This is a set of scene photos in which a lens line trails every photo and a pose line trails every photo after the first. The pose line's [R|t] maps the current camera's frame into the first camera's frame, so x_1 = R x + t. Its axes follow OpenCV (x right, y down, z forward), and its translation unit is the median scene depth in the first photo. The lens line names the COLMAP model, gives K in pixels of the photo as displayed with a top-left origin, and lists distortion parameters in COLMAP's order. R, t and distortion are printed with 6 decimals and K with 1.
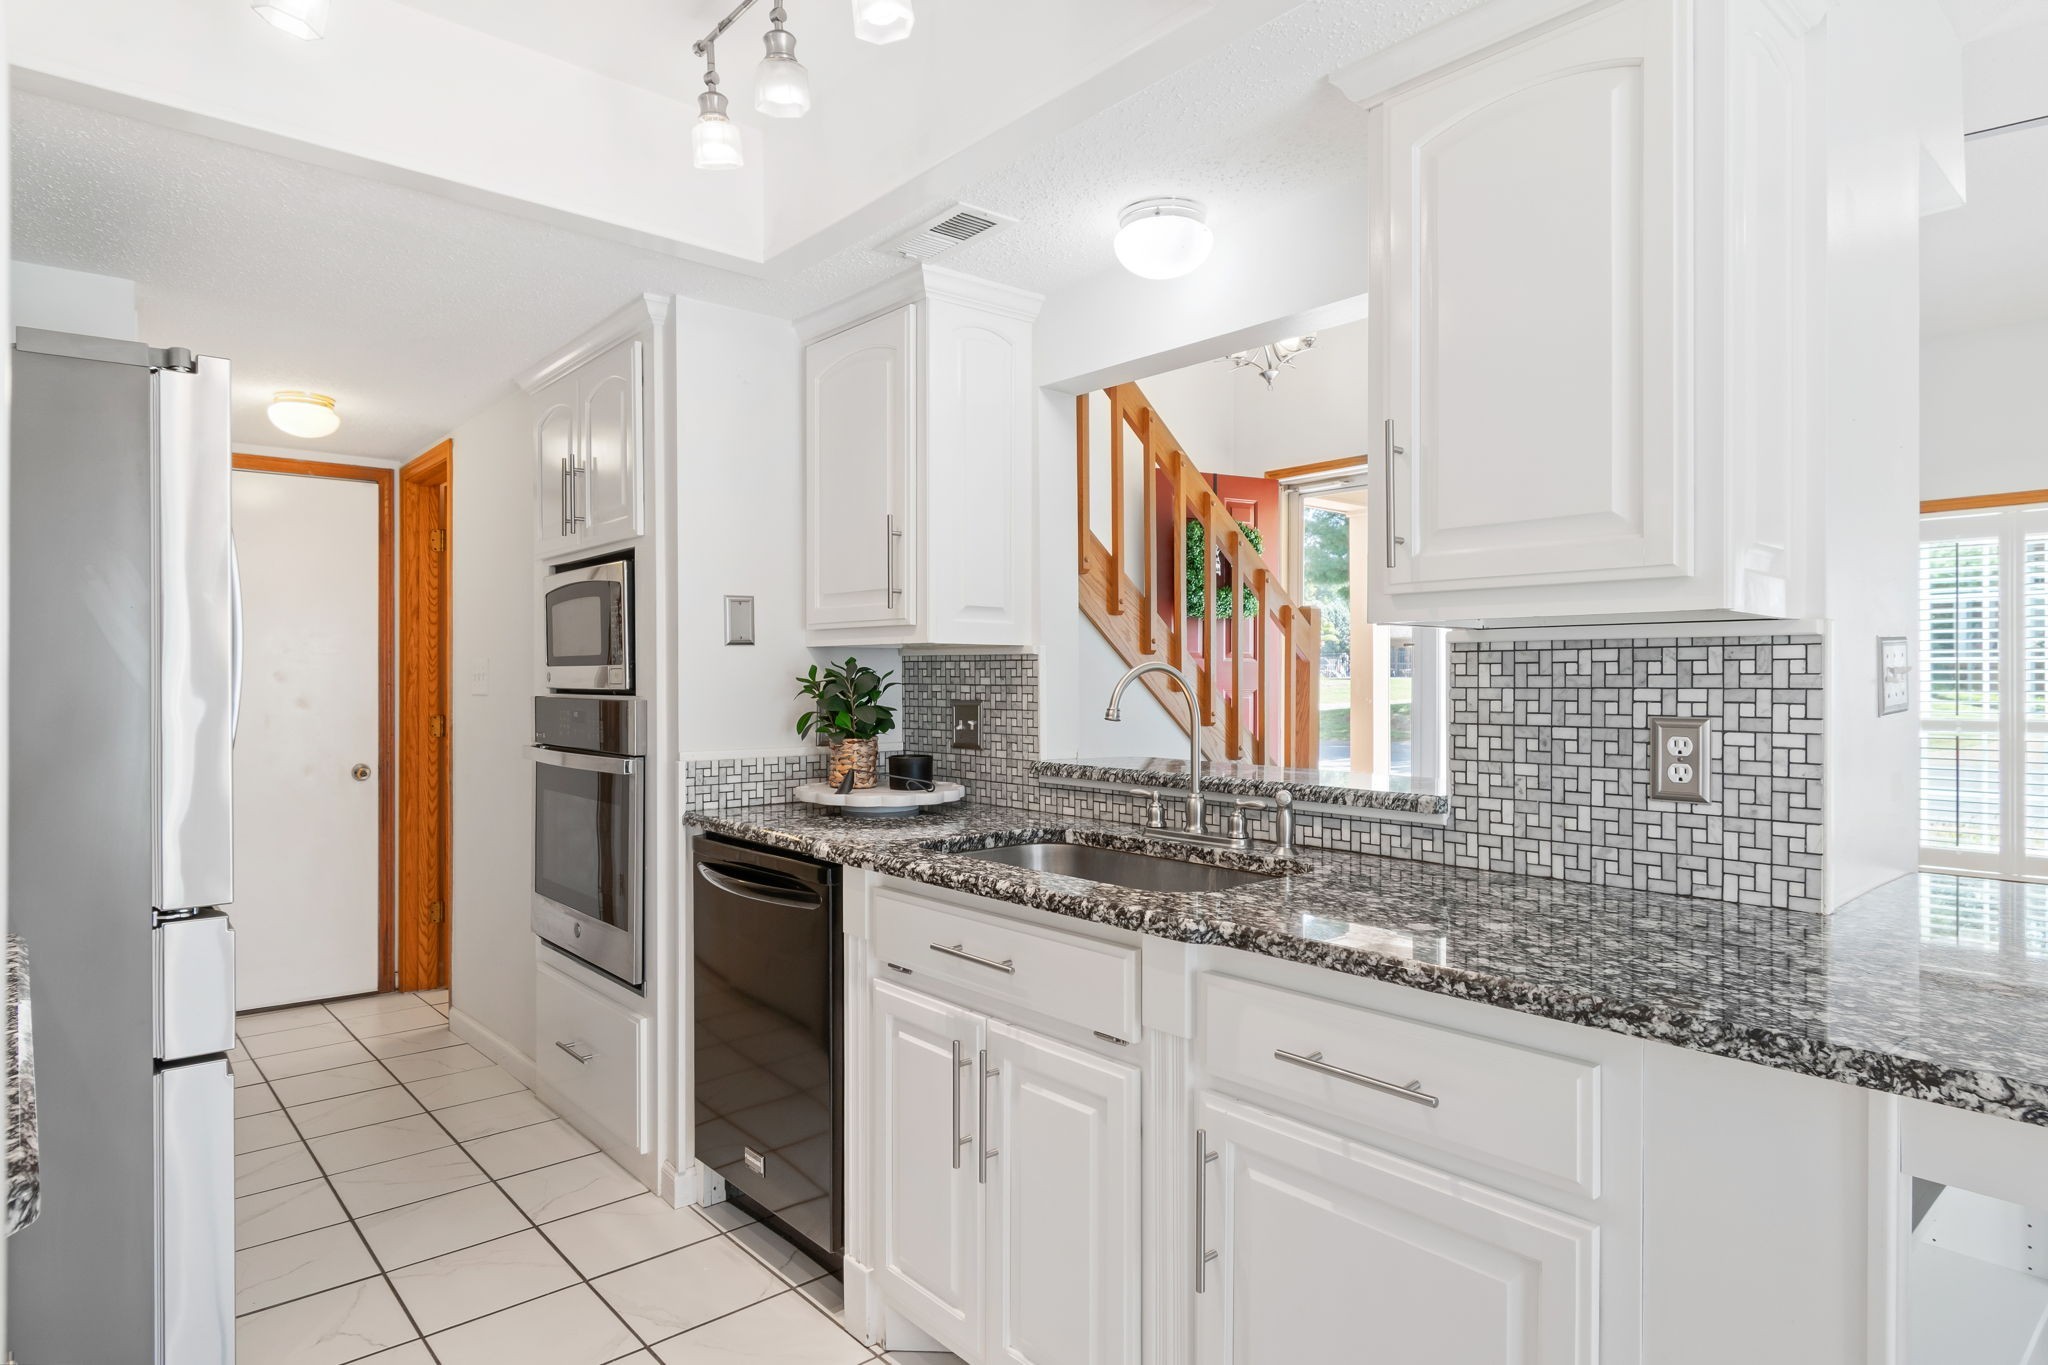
lens RADIAL K [[1134.2, 0, 1024.0], [0, 1134.2, 682.5], [0, 0, 1]] dist [-0.000280, -0.001719]
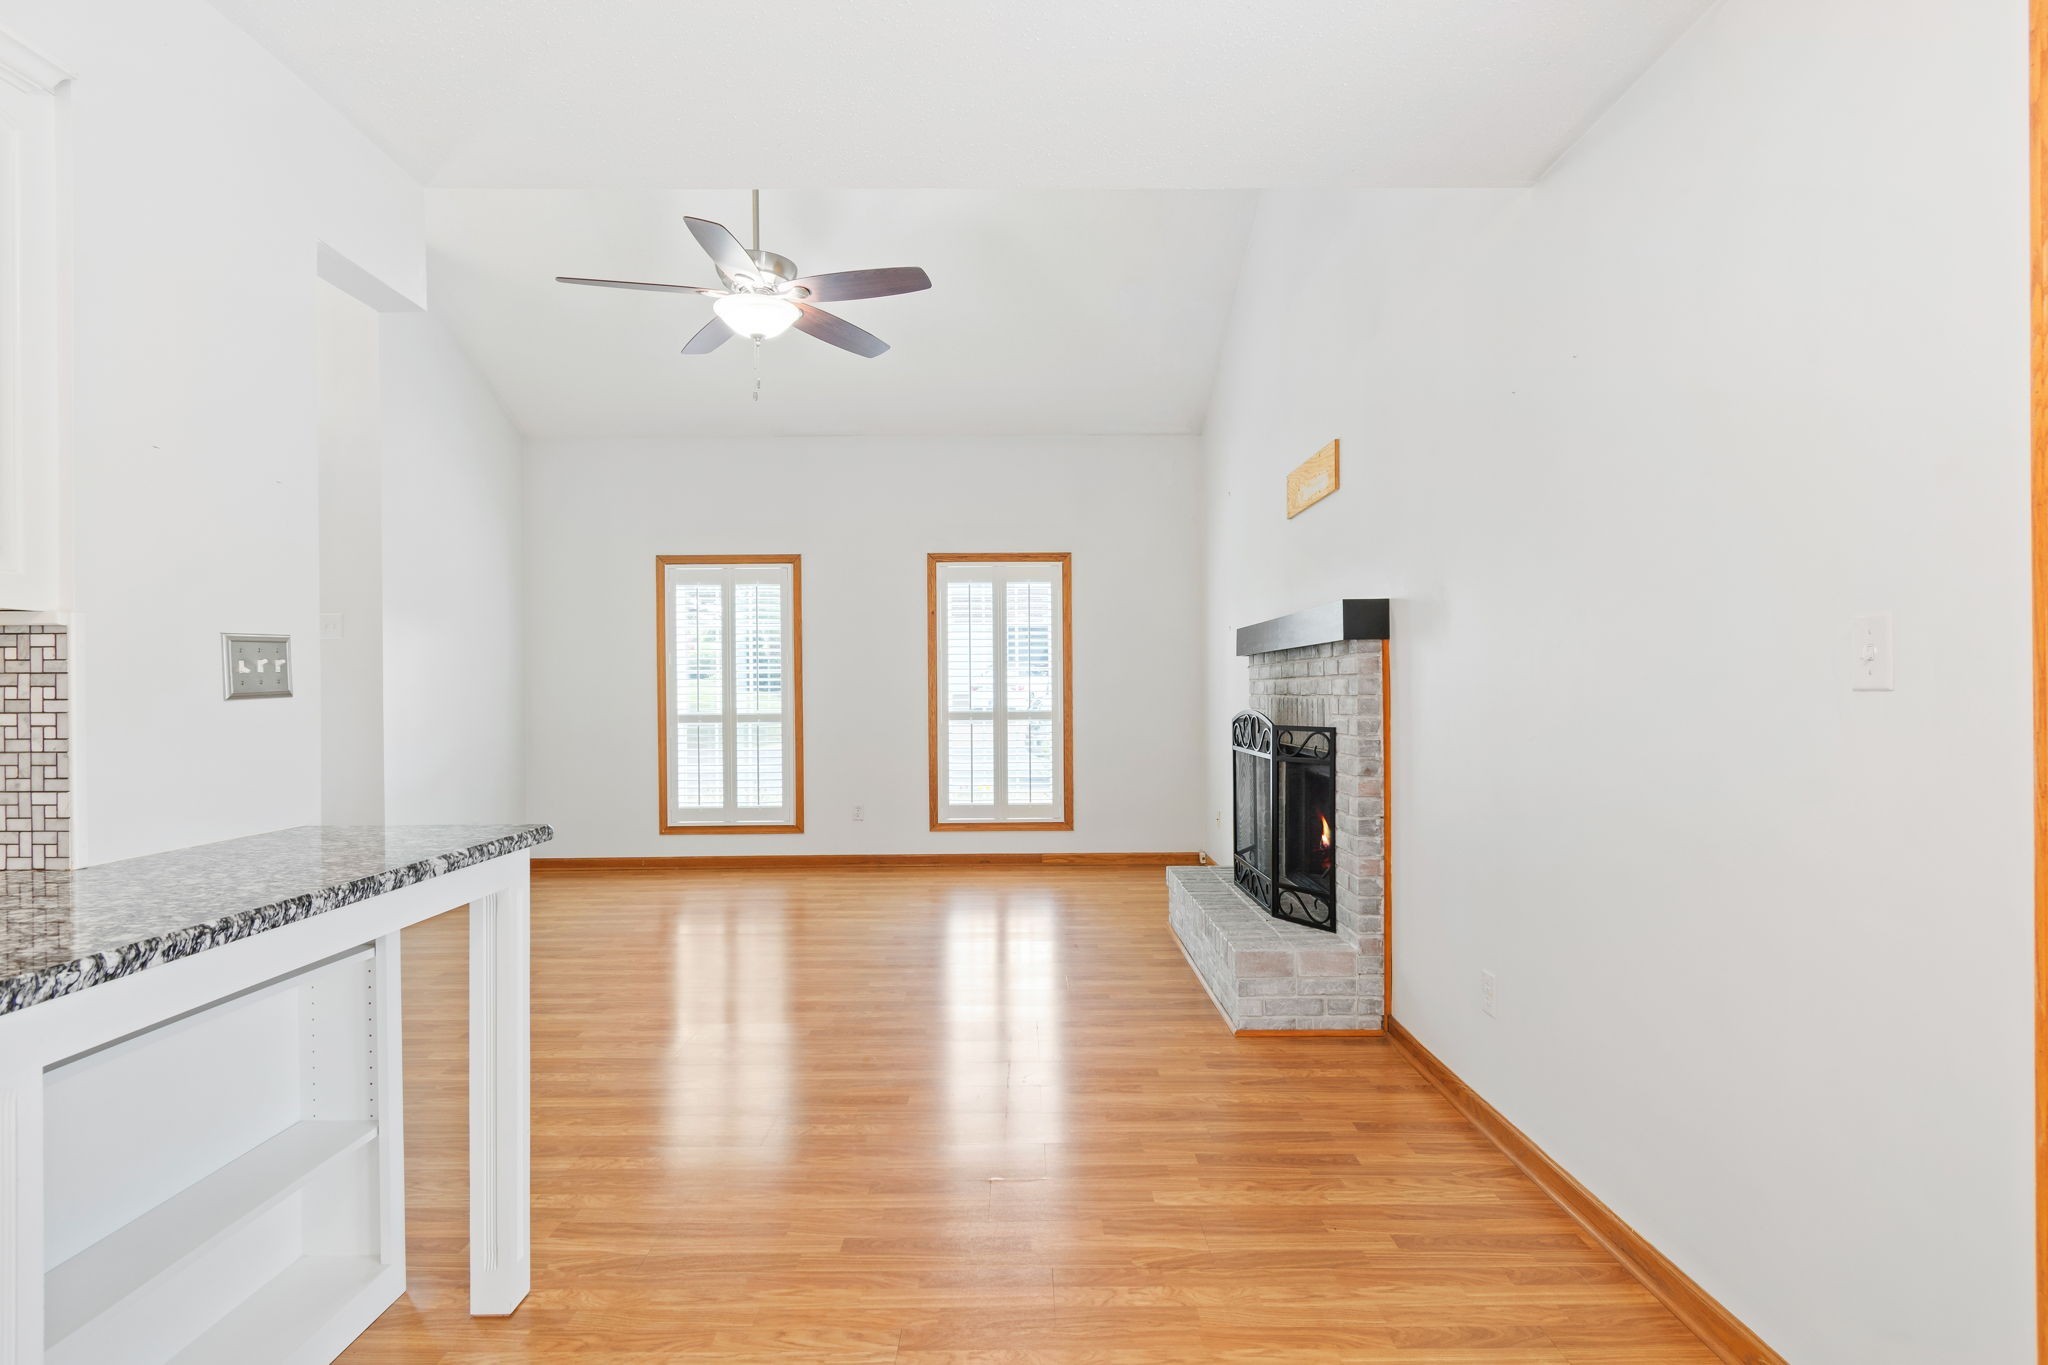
lens RADIAL K [[985.0, 0, 1034.6], [0, 985.0, 694.4], [0, 0, 1]] dist [0.001268, -0.001397]
pose [[0.647310, -0.003966, 0.762216, 0.461549], [0.005528, 0.999985, 0.000508, 0.025709], [-0.762207, 0.003885, 0.647322, -0.309063]]
